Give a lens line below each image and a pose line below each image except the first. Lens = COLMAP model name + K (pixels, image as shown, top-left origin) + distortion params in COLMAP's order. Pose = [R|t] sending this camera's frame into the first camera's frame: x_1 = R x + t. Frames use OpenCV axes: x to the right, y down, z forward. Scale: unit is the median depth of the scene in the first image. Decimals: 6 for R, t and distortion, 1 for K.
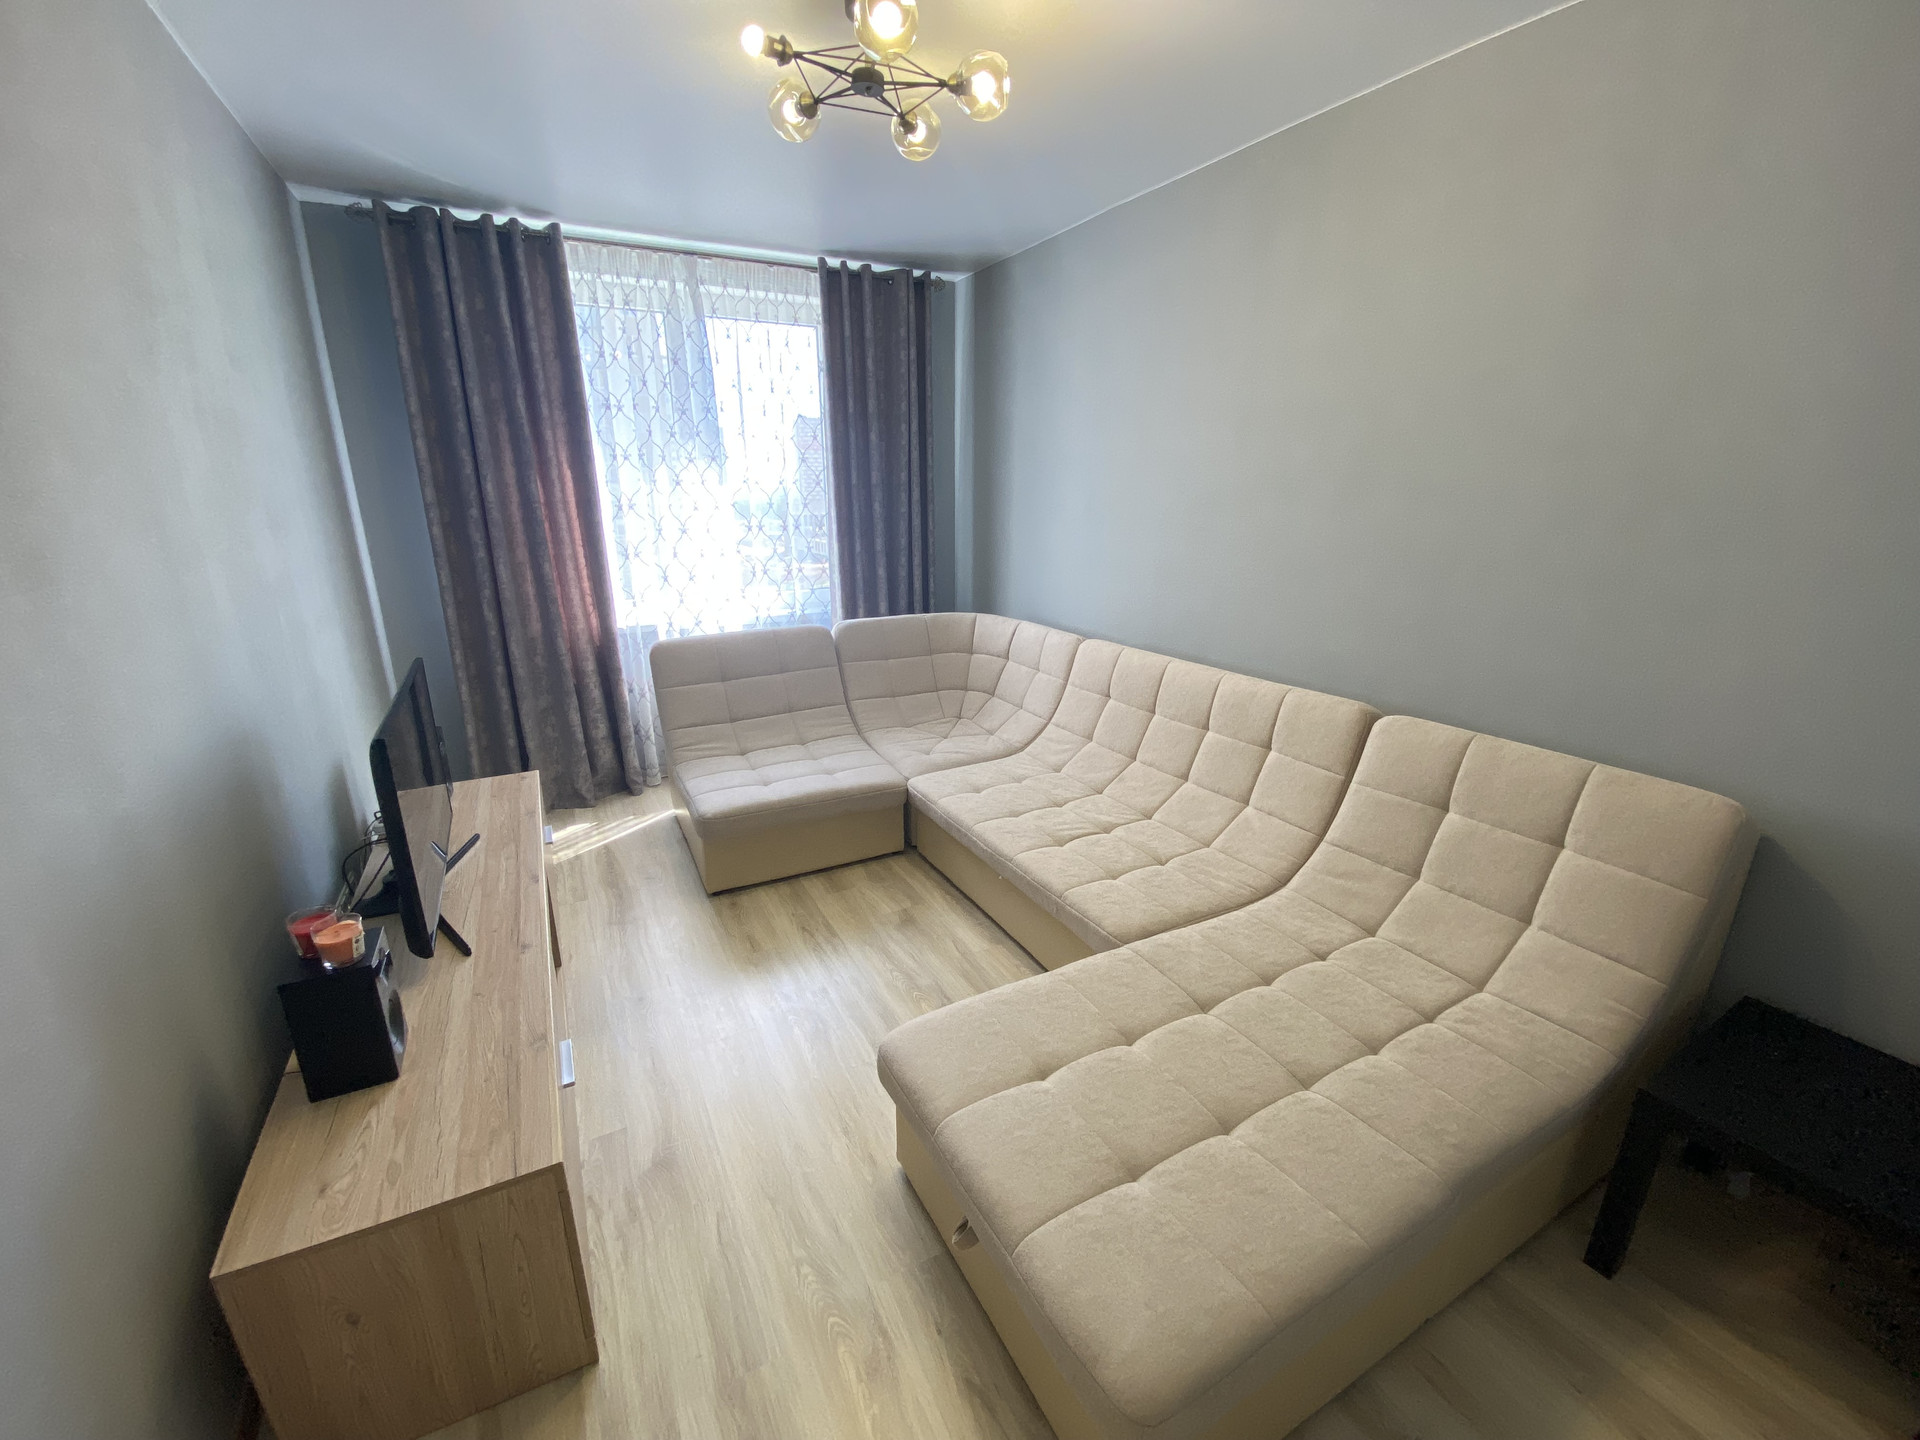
lens RADIAL K [[777.1, 0, 949.8], [0, 777.1, 721.8], [0, 0, 1]] dist [0.016777, -0.020854]
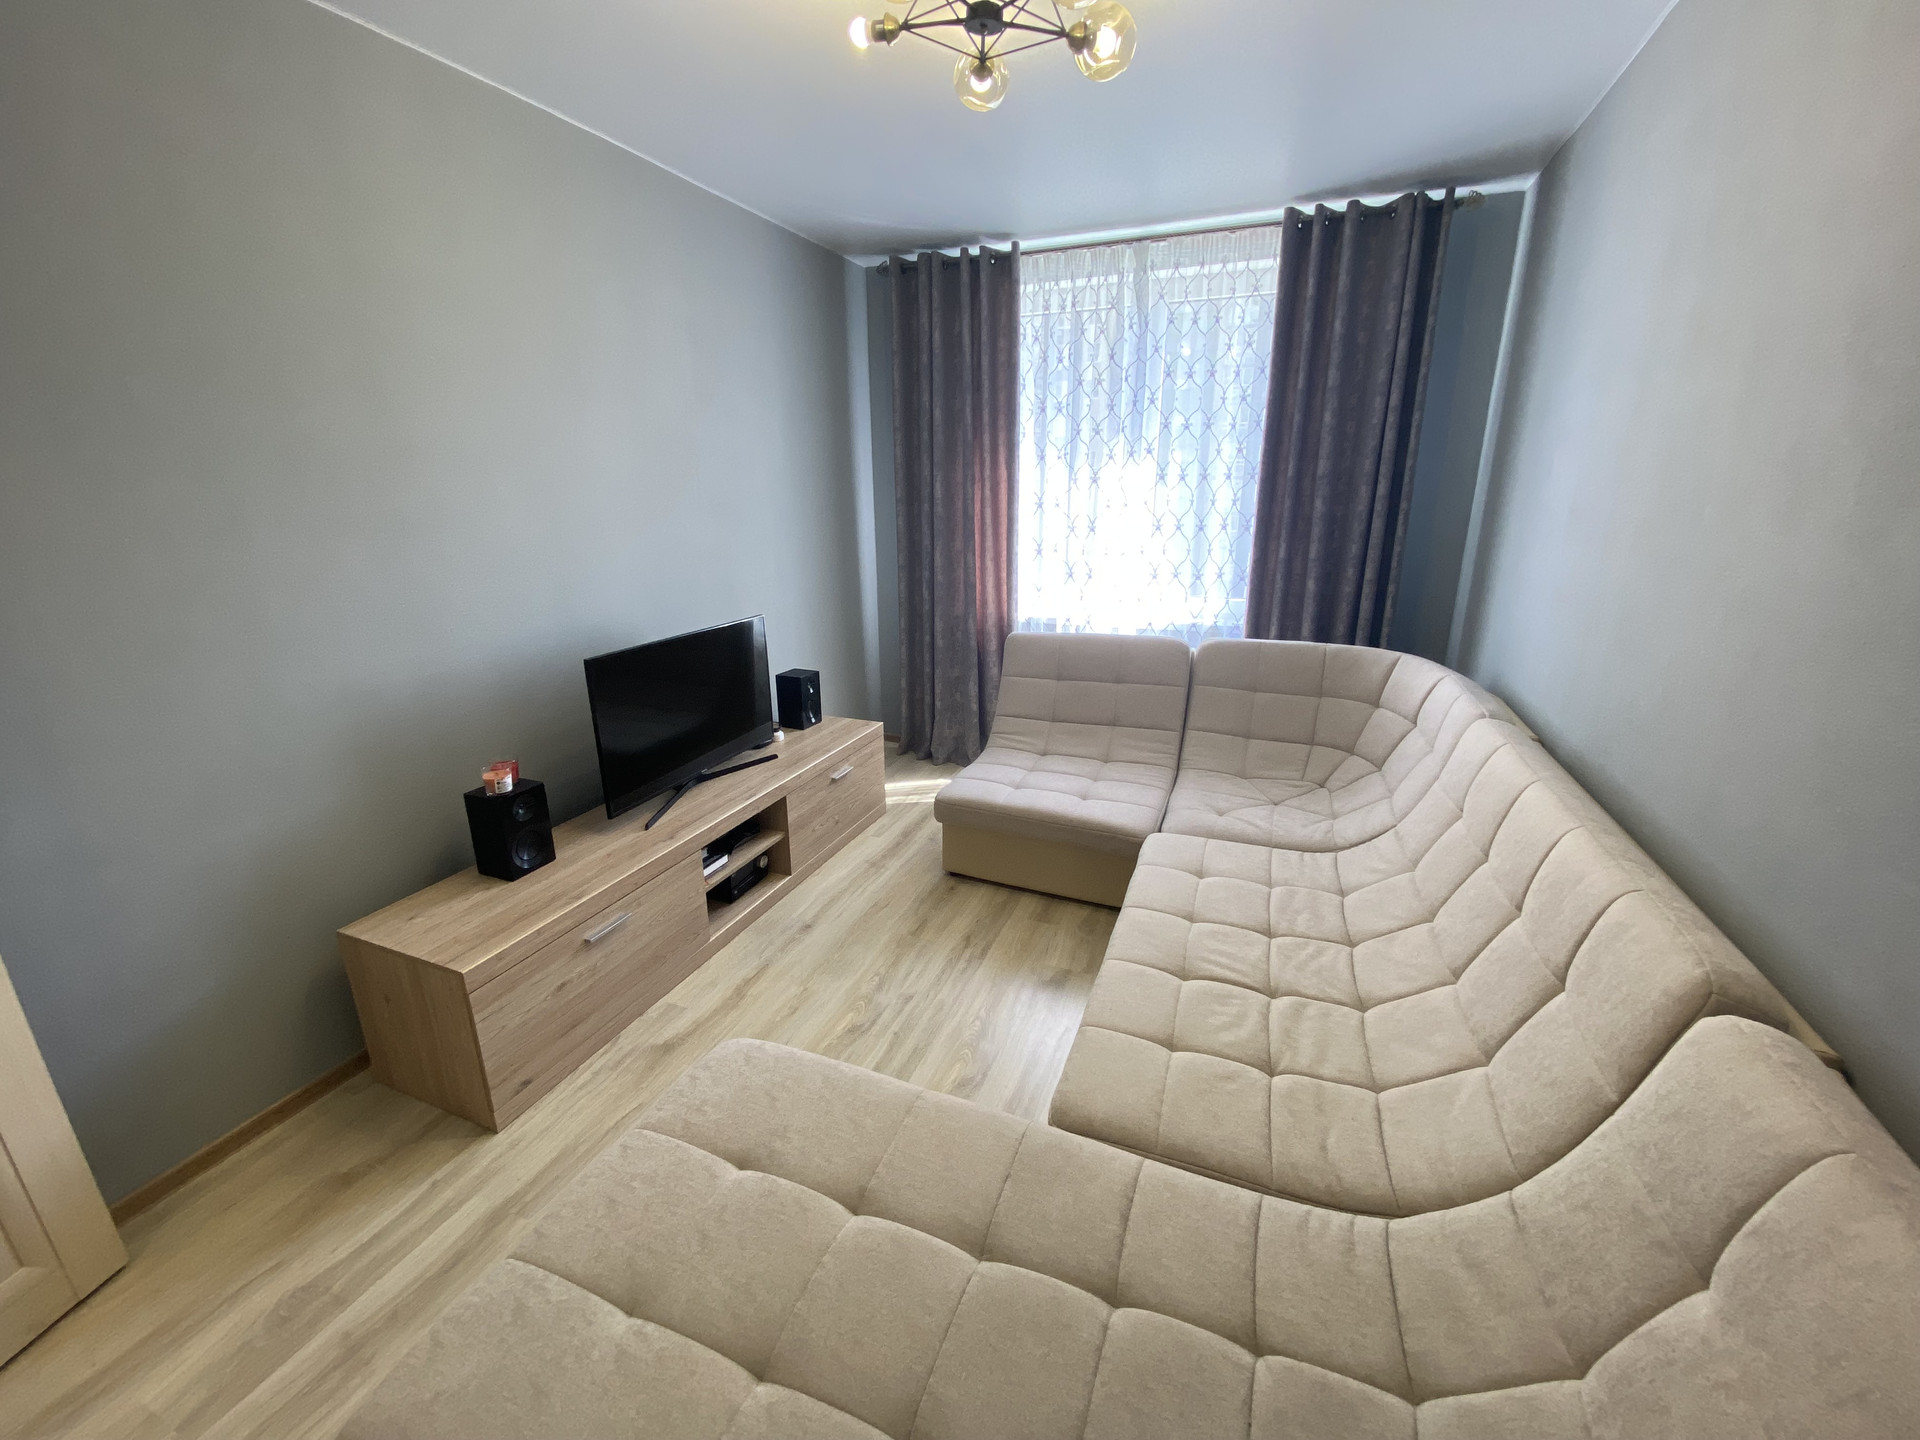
lens RADIAL K [[772.4, 0, 951.4], [0, 772.4, 717.4], [0, 0, 1]] dist [0.043108, -0.033235]
pose [[0.644433, 0.221014, -0.732024, 0.360378], [-0.218956, 0.970568, 0.100279, -0.076486], [0.732642, 0.095658, 0.673858, 0.239733]]
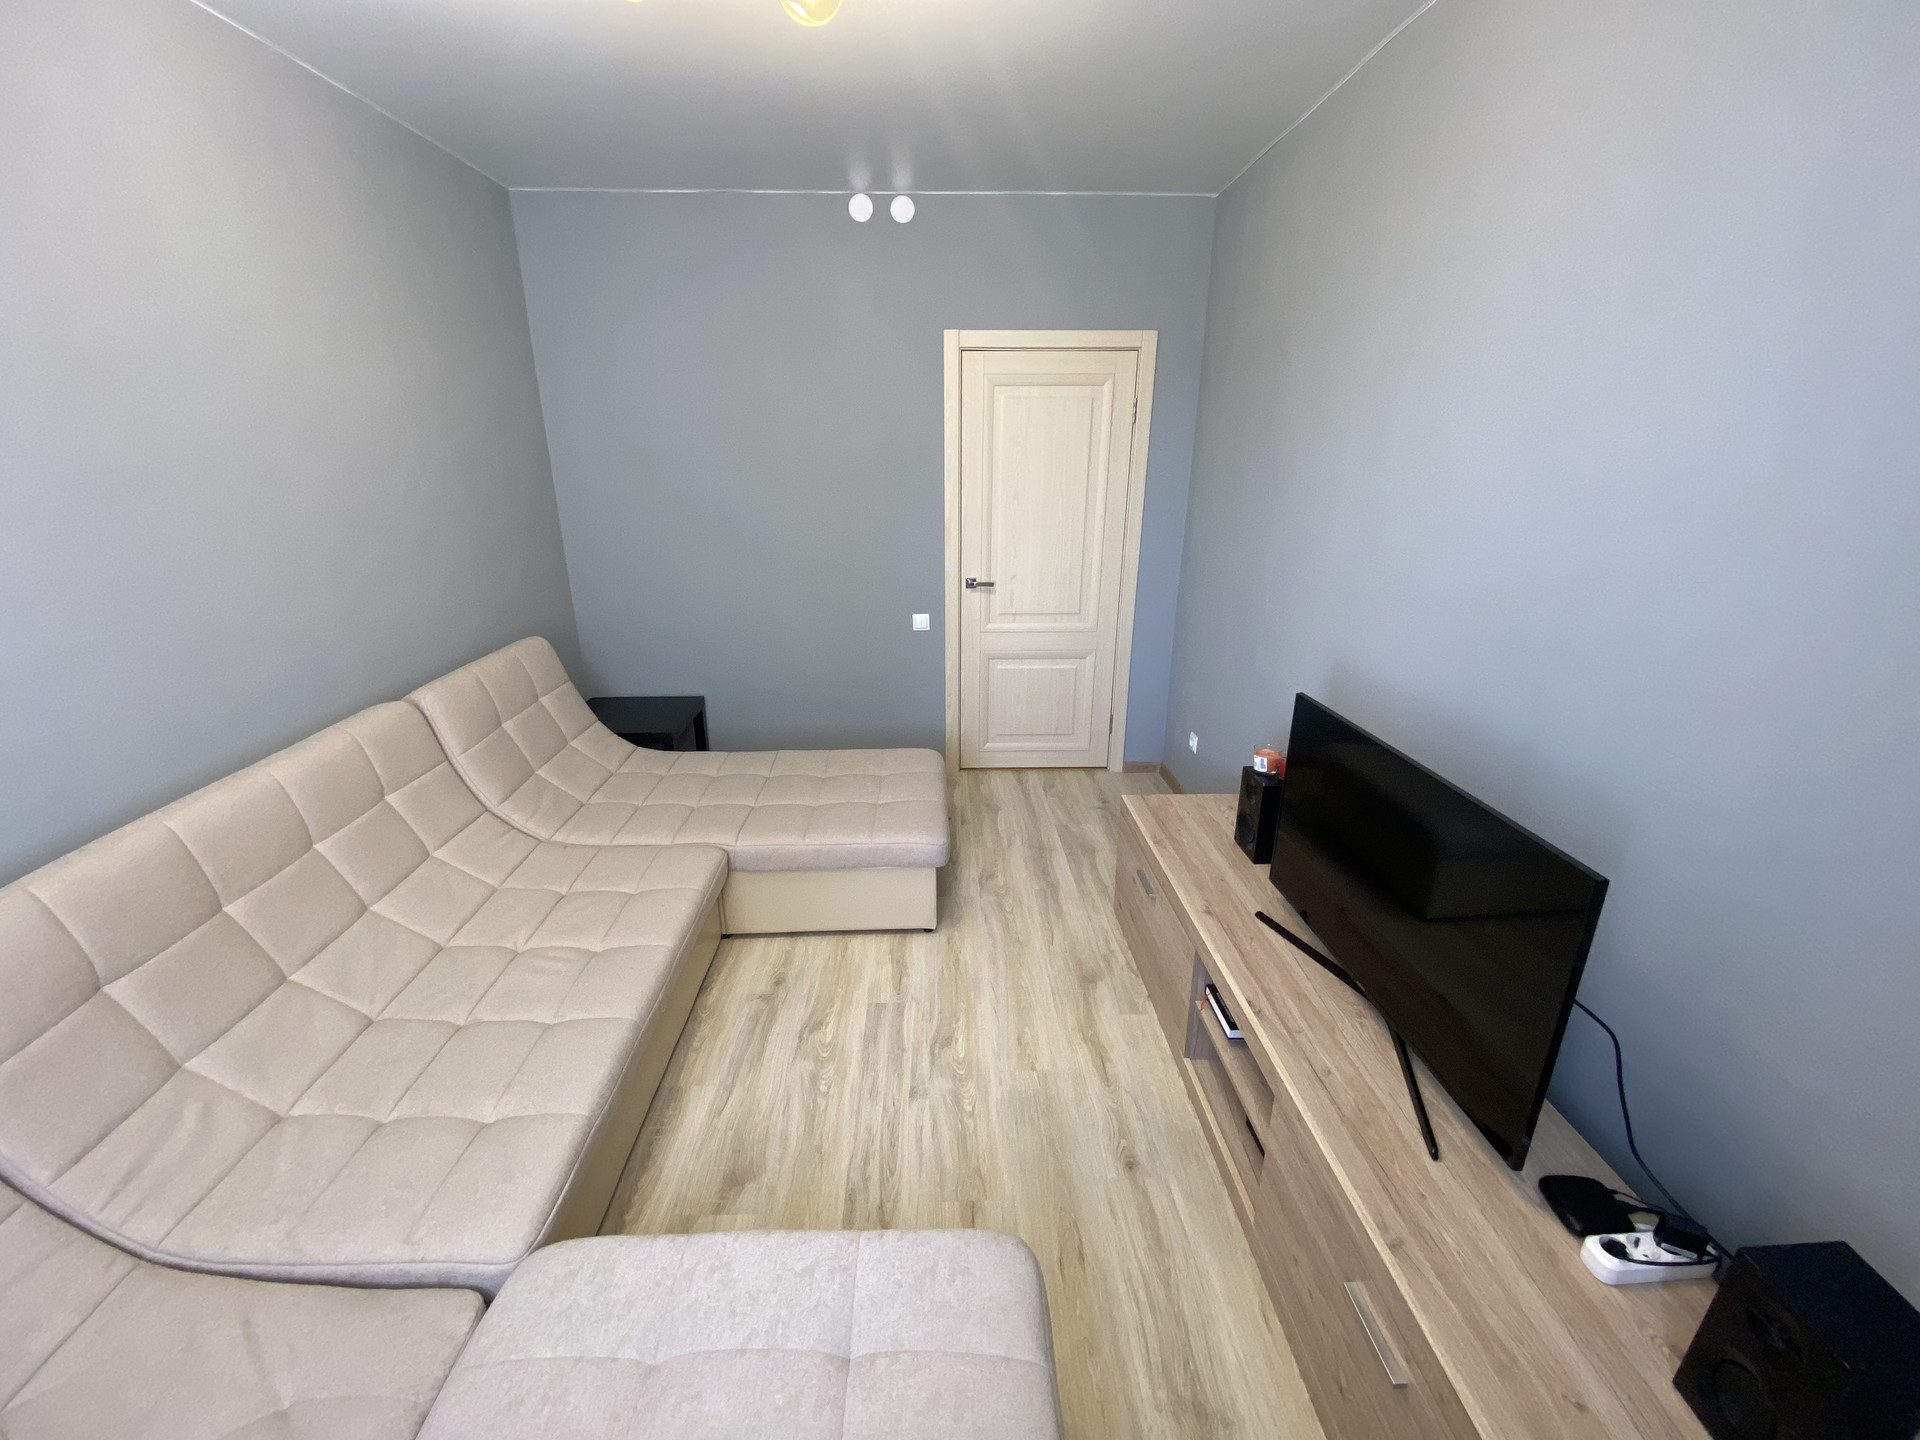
lens RADIAL K [[772.4, 0, 951.4], [0, 772.4, 717.4], [0, 0, 1]] dist [0.043108, -0.033235]
pose [[-0.898622, -0.135167, 0.417383, -0.342098], [0.131527, 0.824597, 0.550219, -0.304126], [-0.418544, 0.549336, -0.723223, 0.953425]]
